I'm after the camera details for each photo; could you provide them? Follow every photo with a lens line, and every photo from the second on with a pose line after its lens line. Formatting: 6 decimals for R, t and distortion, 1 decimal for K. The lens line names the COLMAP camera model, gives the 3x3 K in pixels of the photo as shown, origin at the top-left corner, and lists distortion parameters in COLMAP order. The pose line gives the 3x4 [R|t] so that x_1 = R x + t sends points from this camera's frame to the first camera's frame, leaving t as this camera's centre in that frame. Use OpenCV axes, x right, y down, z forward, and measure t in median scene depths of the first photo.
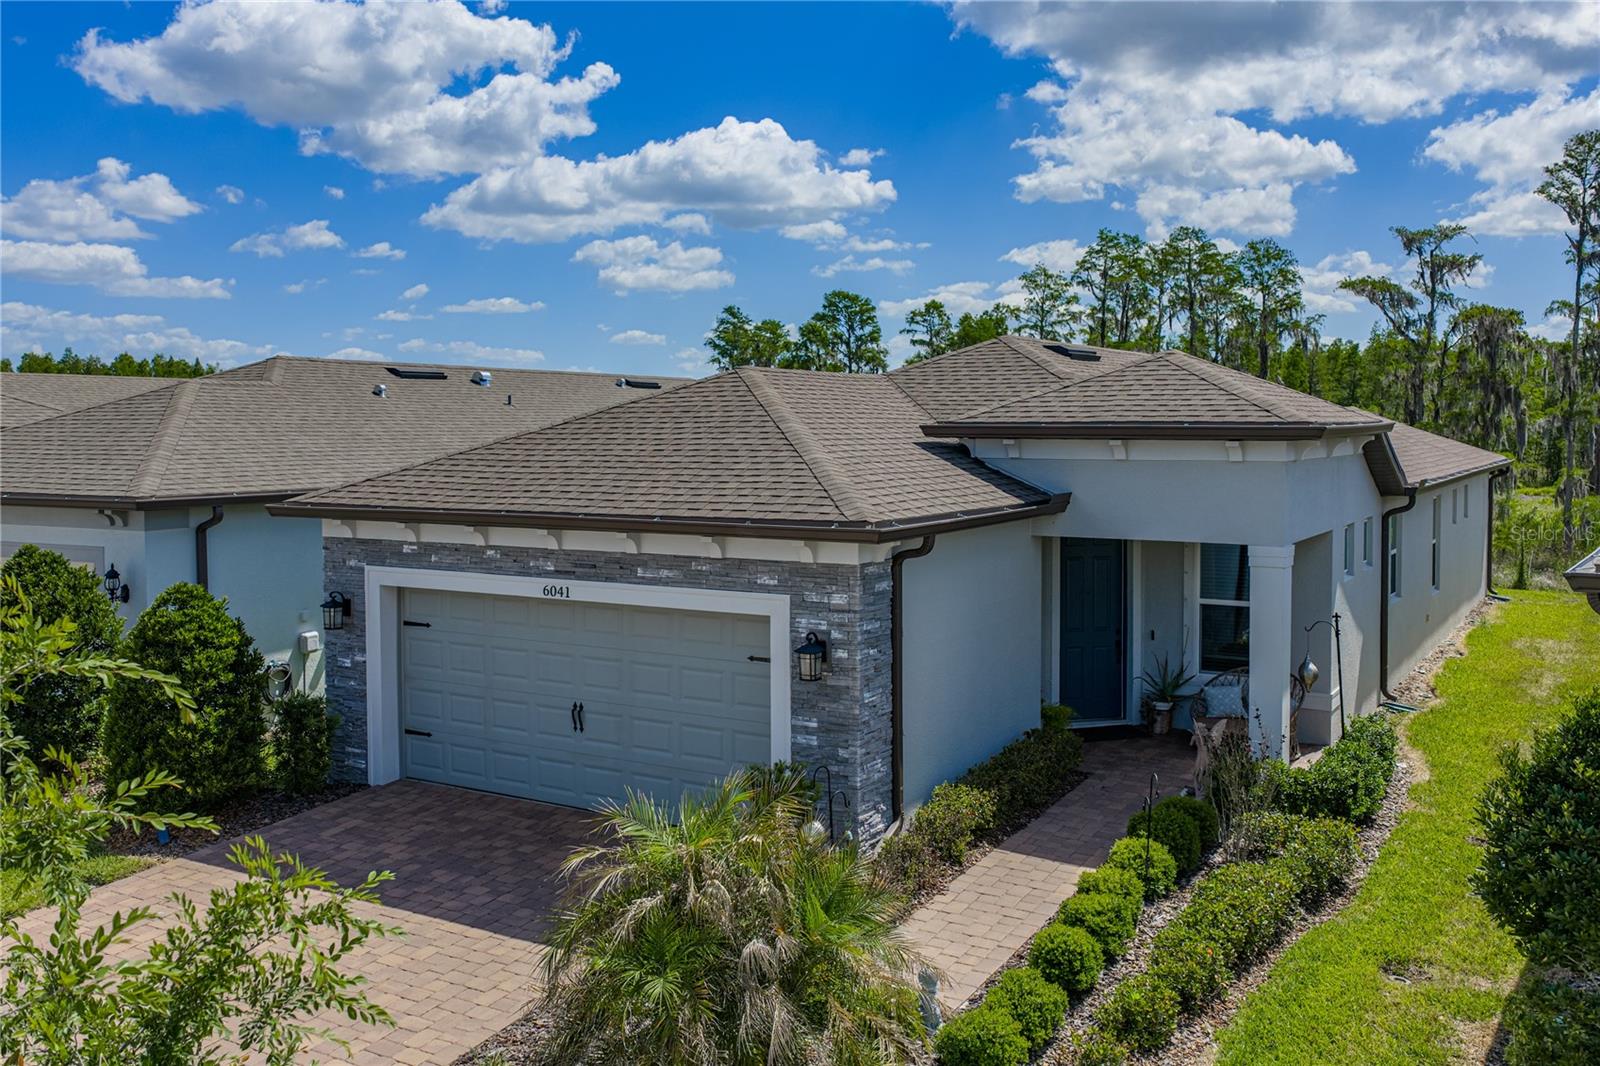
lens RADIAL K [[1405.8, 0, 781.5], [0, 1405.8, 499.3], [0, 0, 1]] dist [0.032027, 0.011578]
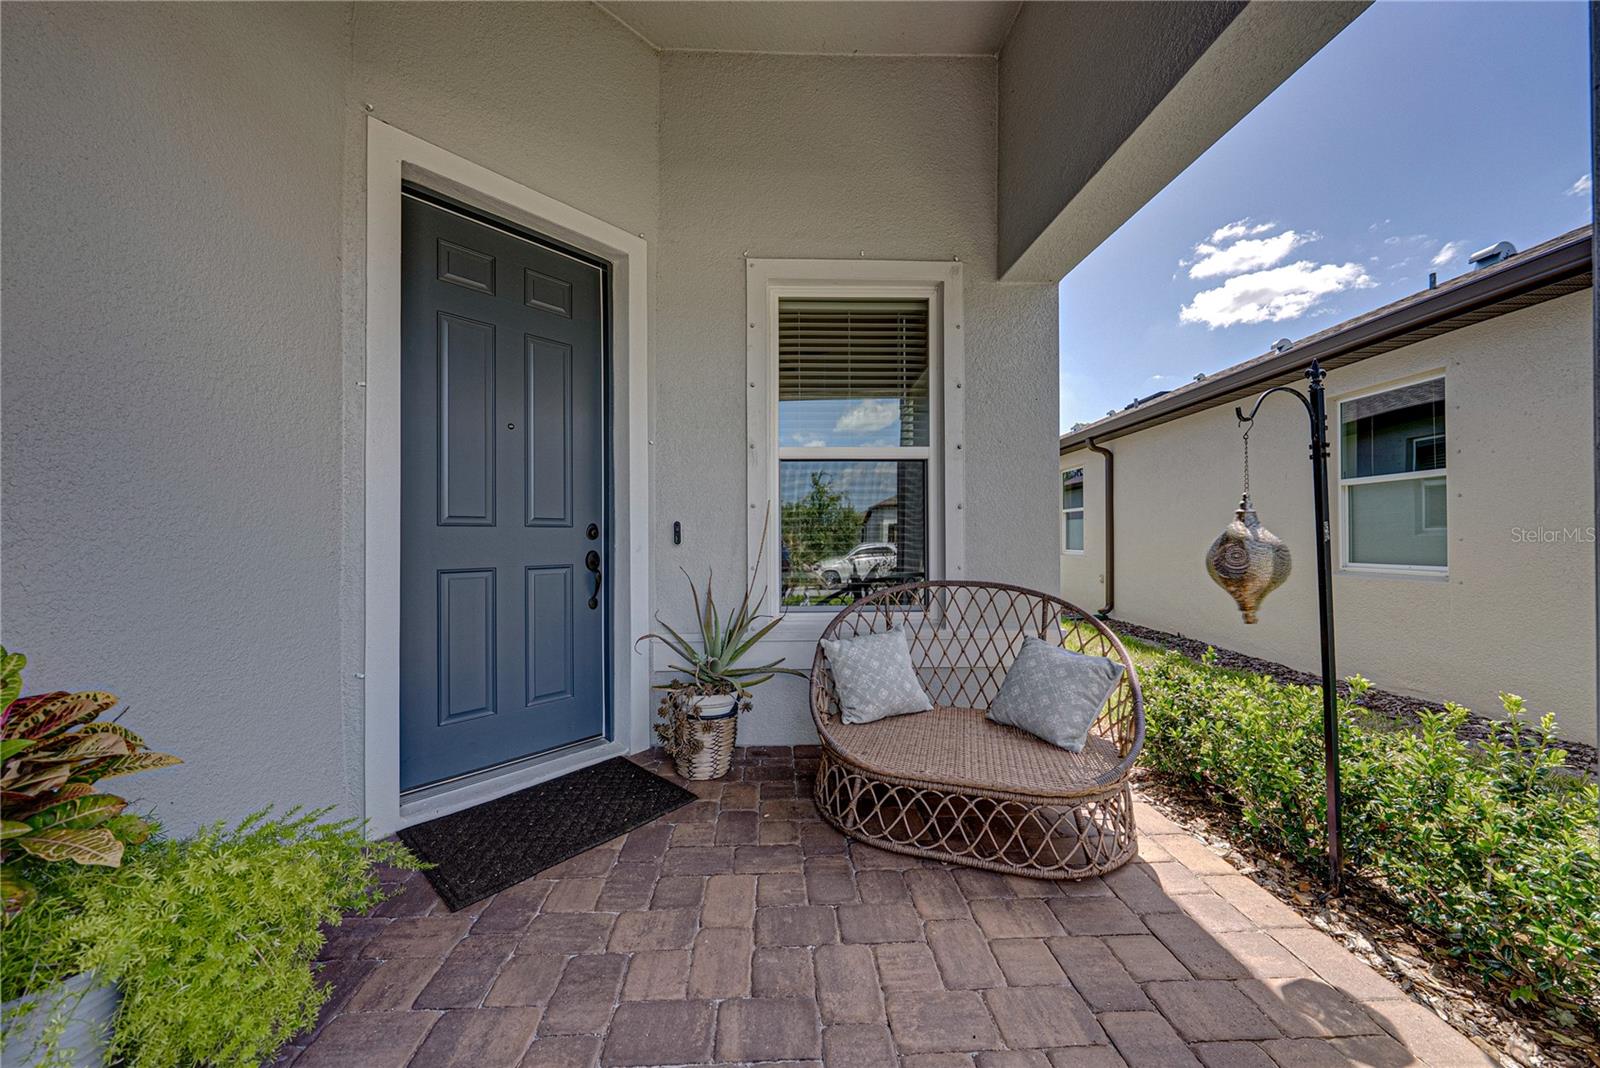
lens RADIAL K [[553.9, 0, 800.2], [0, 553.9, 540.9], [0, 0, 1]] dist [-0.001246, 0.000185]
pose [[0.829758, 0.010499, 0.558024, 0.280385], [0.024654, 0.998158, -0.055440, 0.152469], [-0.557578, 0.059759, 0.827971, 1.173221]]
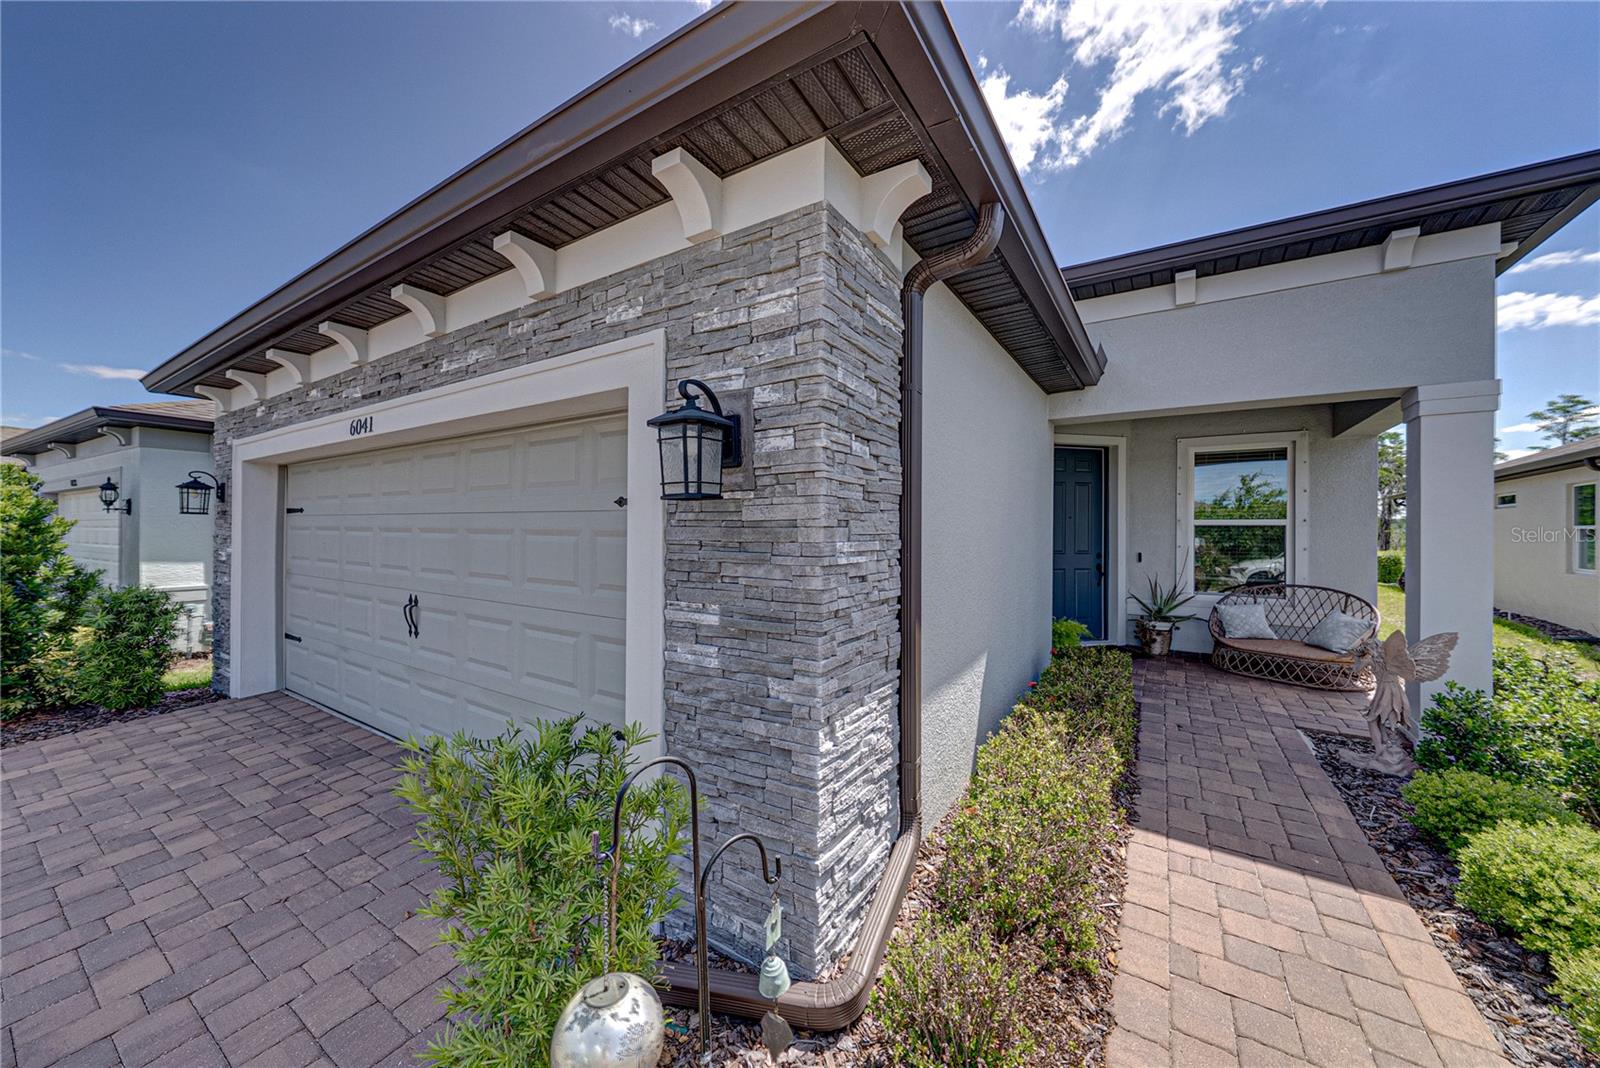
lens RADIAL K [[606.3, 0, 721.4], [0, 606.3, 538.8], [0, 0, 1]] dist [-0.000236, -0.000146]
pose [[0.996658, 0.010676, -0.080988, 0.040179], [-0.012943, 0.999537, -0.027525, 0.140667], [0.080657, 0.028481, 0.996335, 0.816720]]
